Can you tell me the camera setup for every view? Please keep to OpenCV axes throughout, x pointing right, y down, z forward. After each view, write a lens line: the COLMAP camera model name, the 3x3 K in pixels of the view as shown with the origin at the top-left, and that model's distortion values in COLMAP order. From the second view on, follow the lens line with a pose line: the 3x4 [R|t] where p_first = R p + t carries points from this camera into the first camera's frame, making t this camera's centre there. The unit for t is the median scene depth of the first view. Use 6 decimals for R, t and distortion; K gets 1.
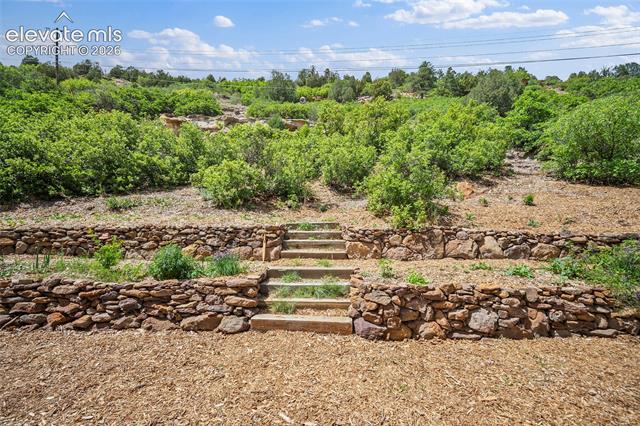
lens RADIAL K [[252.1, 0, 318.1], [0, 252.1, 210.1], [0, 0, 1]] dist [-0.003079, 0.000898]
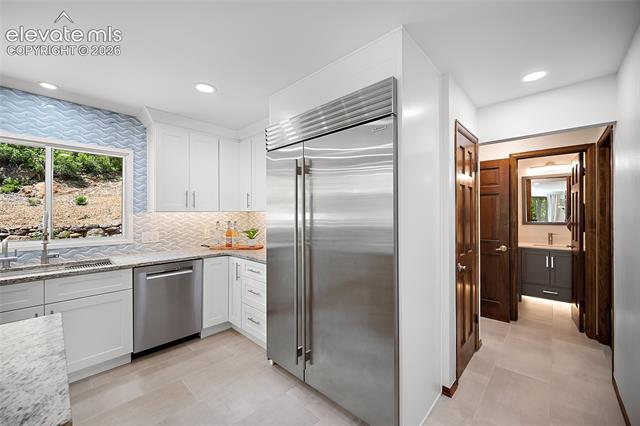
lens RADIAL K [[252.1, 0, 318.3], [0, 252.1, 212.8], [0, 0, 1]] dist [-0.003079, 0.000898]
pose [[0.663342, -0.017495, 0.748112, 1.067941], [-0.005568, 0.999584, 0.028313, -0.034324], [-0.748296, -0.022947, 0.662968, -1.167308]]
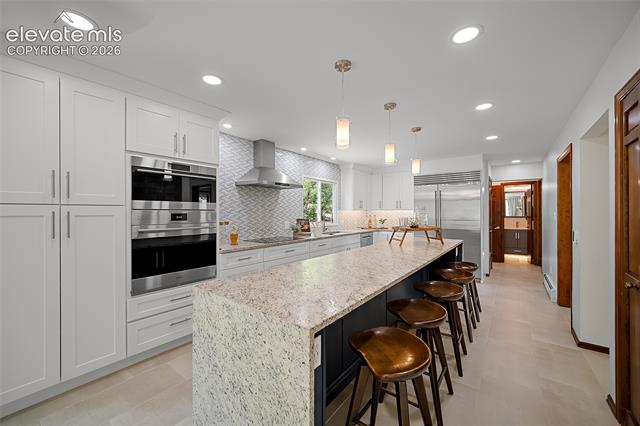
lens RADIAL K [[252.1, 0, 318.8], [0, 252.1, 212.2], [0, 0, 1]] dist [-0.003079, 0.000898]
pose [[0.581603, -0.015235, 0.813330, 0.140998], [-0.009672, 0.999624, 0.025641, -0.039416], [-0.813415, -0.022780, 0.581237, -1.093203]]
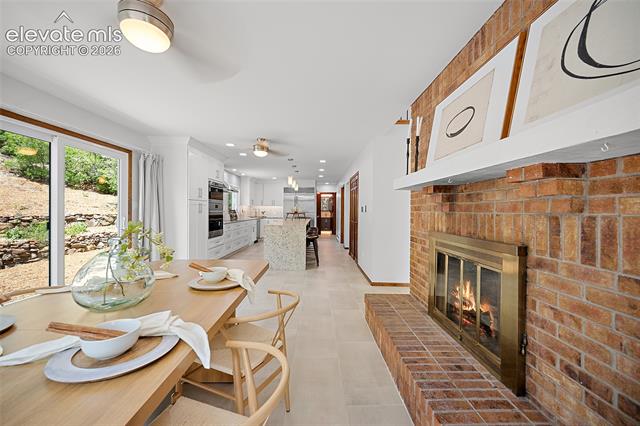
lens RADIAL K [[252.1, 0, 319.3], [0, 252.1, 211.7], [0, 0, 1]] dist [-0.003079, 0.000898]
pose [[-0.040022, -0.020759, 0.998983, -0.808224], [-0.031033, 0.999328, 0.019523, -0.025996], [-0.998717, -0.030220, -0.040640, -0.987756]]
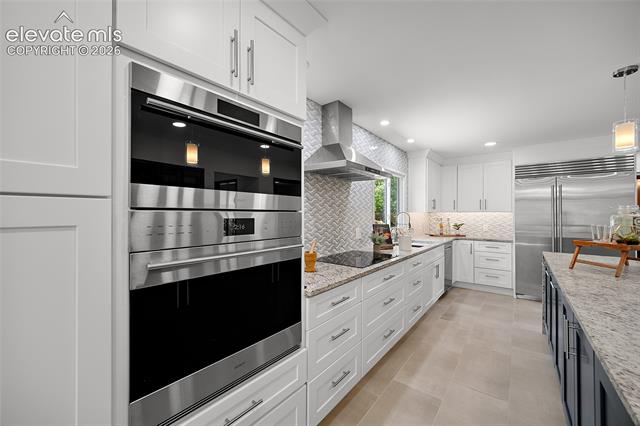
lens RADIAL K [[252.1, 0, 316.3], [0, 252.1, 212.7], [0, 0, 1]] dist [-0.003079, 0.000898]
pose [[0.607744, -0.010114, 0.794068, 0.258358], [-0.012565, 0.999671, 0.022350, -0.031881], [-0.794033, -0.023560, 0.607418, -0.747428]]
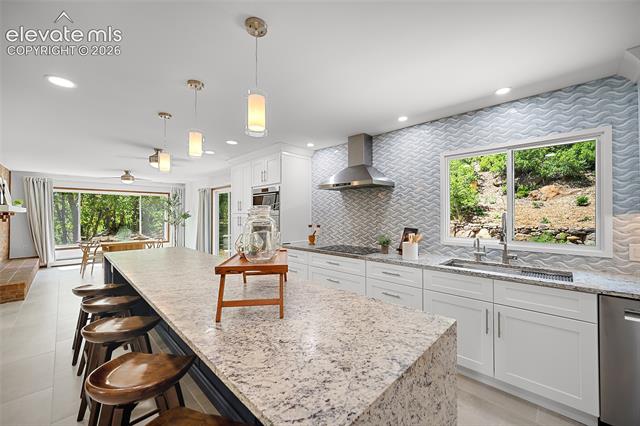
lens RADIAL K [[252.1, 0, 321.2], [0, 252.1, 212.2], [0, 0, 1]] dist [-0.003079, 0.000898]
pose [[0.736315, -0.023537, -0.676230, 1.150804], [0.028294, 0.999592, -0.003984, -0.030374], [0.676048, -0.016200, 0.736680, -1.072058]]
